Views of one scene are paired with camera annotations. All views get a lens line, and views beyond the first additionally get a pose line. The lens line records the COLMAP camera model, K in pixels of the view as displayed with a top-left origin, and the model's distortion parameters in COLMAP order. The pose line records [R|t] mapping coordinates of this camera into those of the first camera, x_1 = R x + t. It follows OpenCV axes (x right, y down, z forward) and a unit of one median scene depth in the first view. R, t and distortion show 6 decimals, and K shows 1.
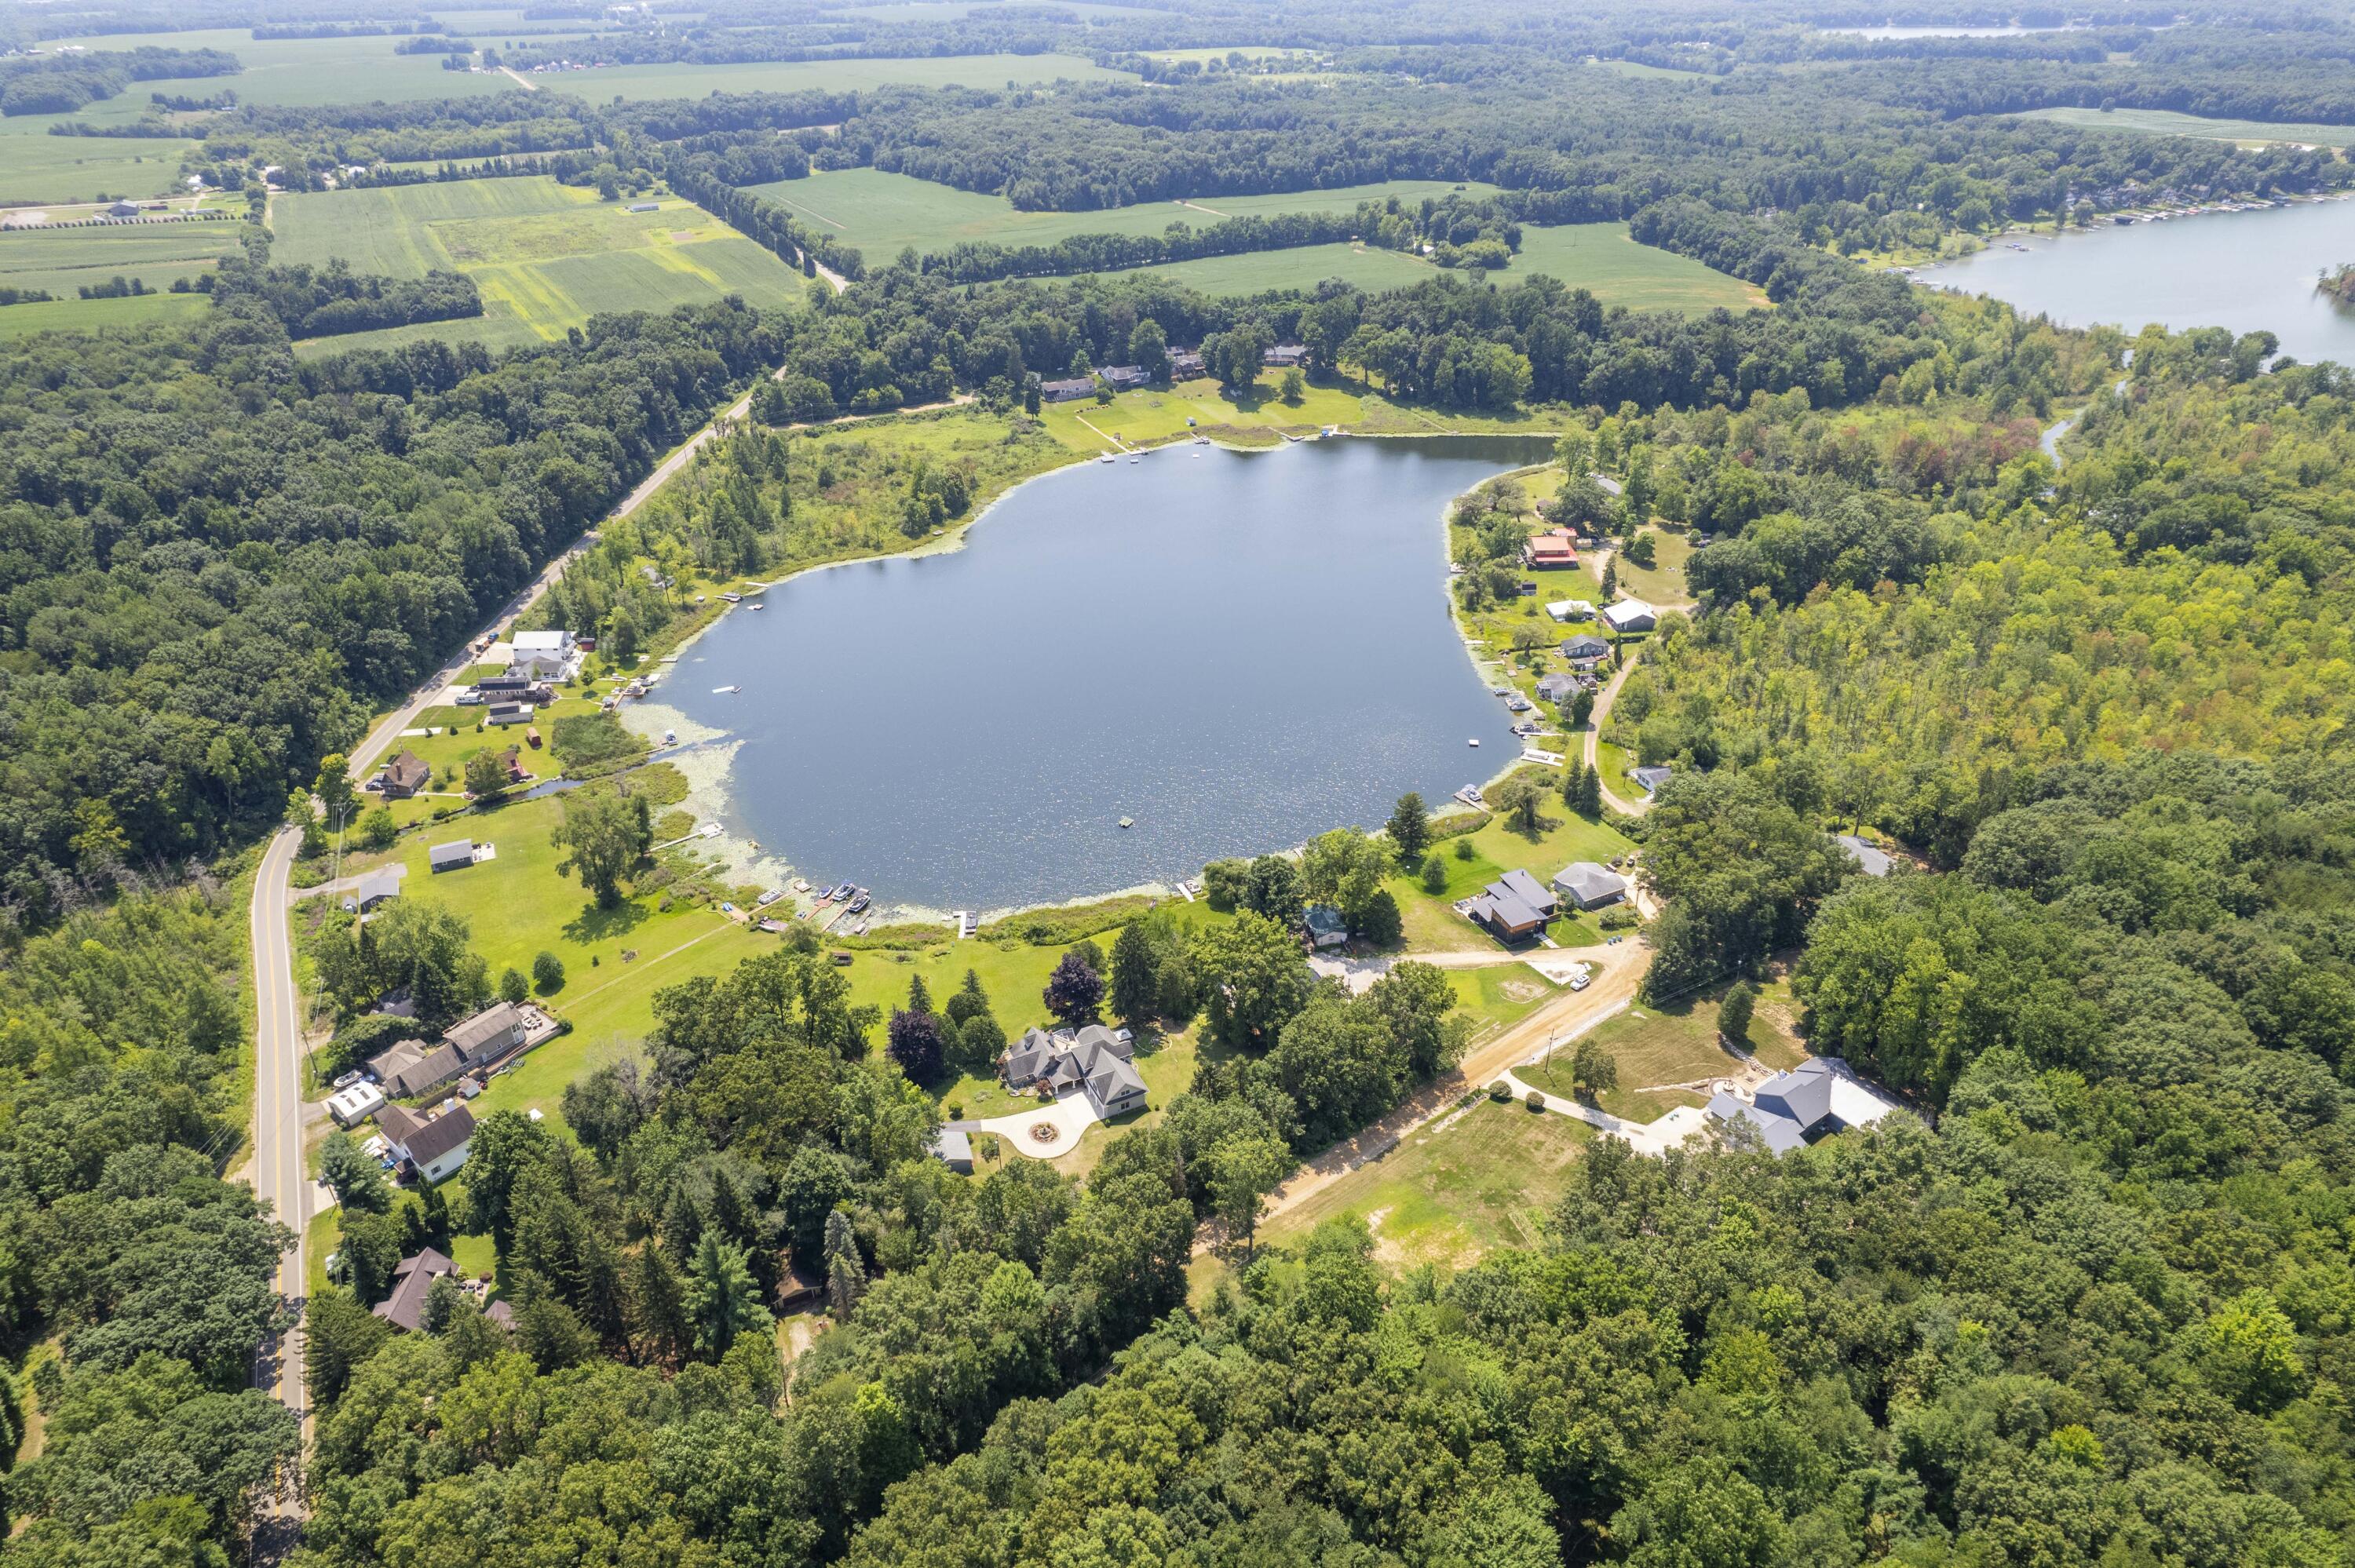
lens RADIAL K [[1489.2, 0, 1182.7], [0, 1489.2, 789.4], [0, 0, 1]] dist [-0.075773, 0.056559]
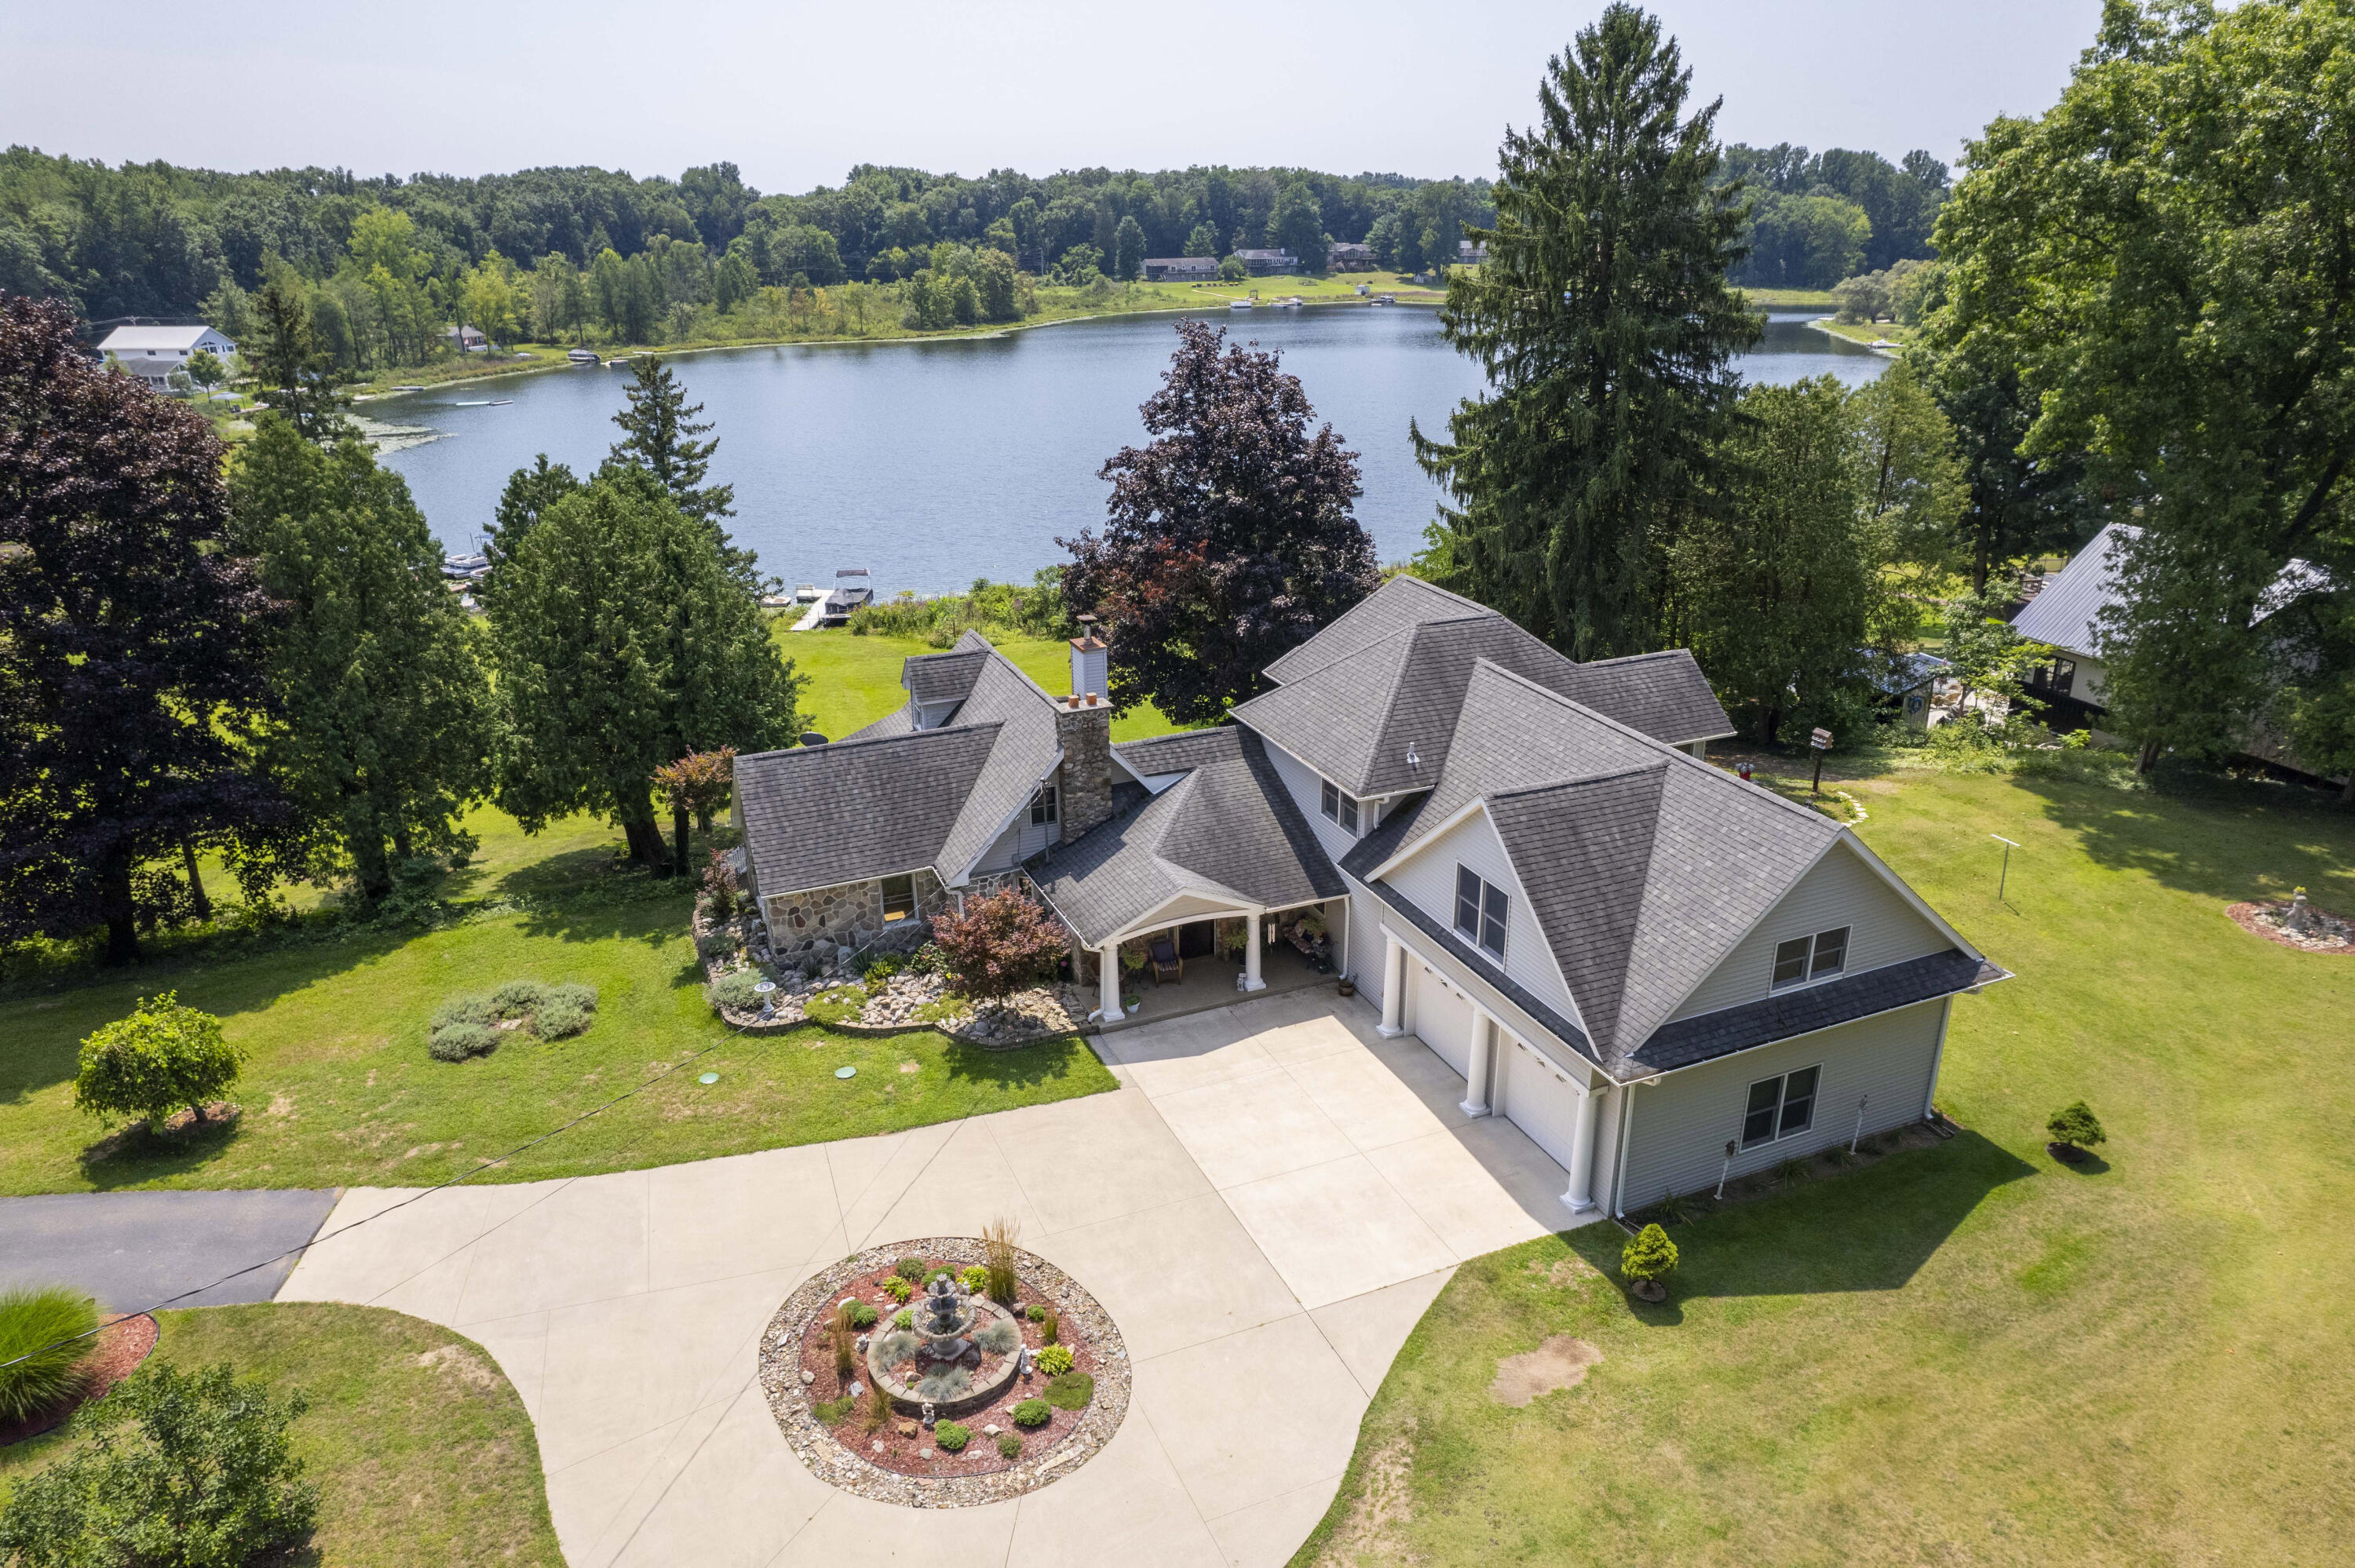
lens RADIAL K [[1489.2, 0, 1182.7], [0, 1489.2, 789.4], [0, 0, 1]] dist [-0.075773, 0.056559]
pose [[0.997961, 0.022459, -0.059738, -0.057668], [-0.031971, 0.986043, -0.163391, 0.163891], [0.055235, 0.164968, 0.984751, 0.700139]]
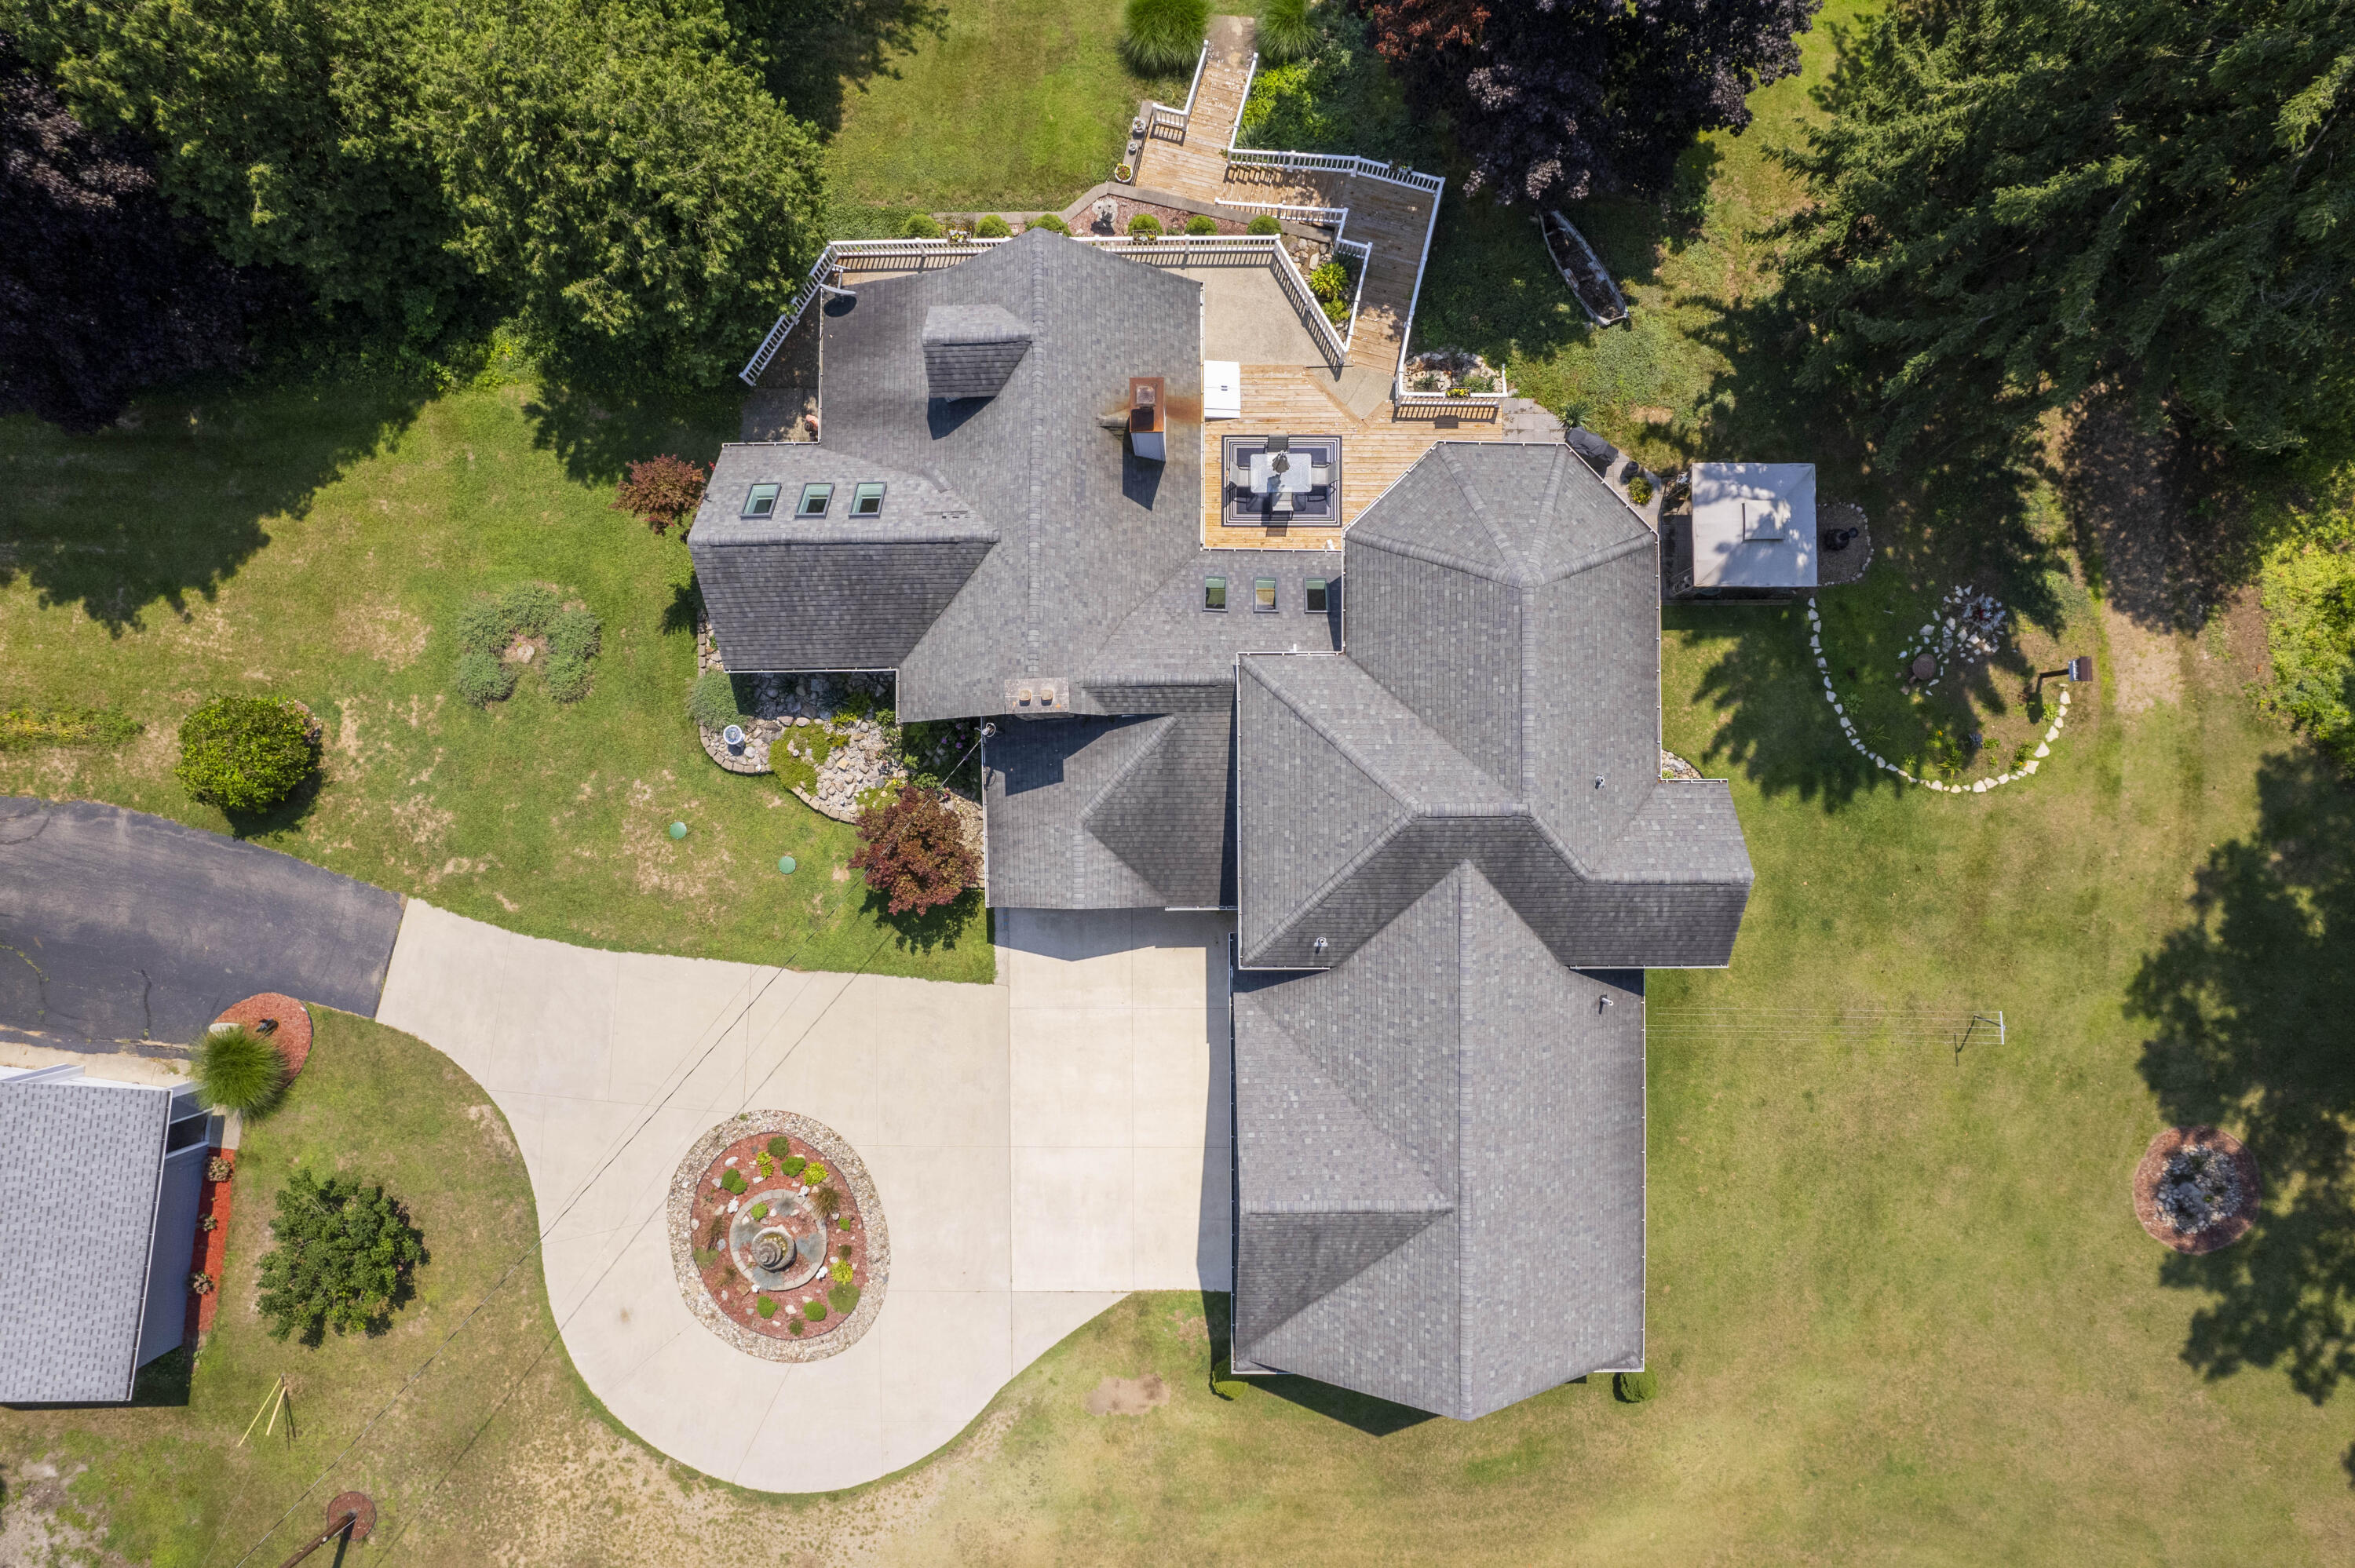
lens RADIAL K [[1489.2, 0, 1182.7], [0, 1489.2, 789.4], [0, 0, 1]] dist [-0.075773, 0.056559]
pose [[0.898447, 0.439081, -0.000757, -0.060046], [-0.234533, 0.481357, 0.844565, 0.068678], [0.371197, -0.758619, 0.535453, 0.748390]]
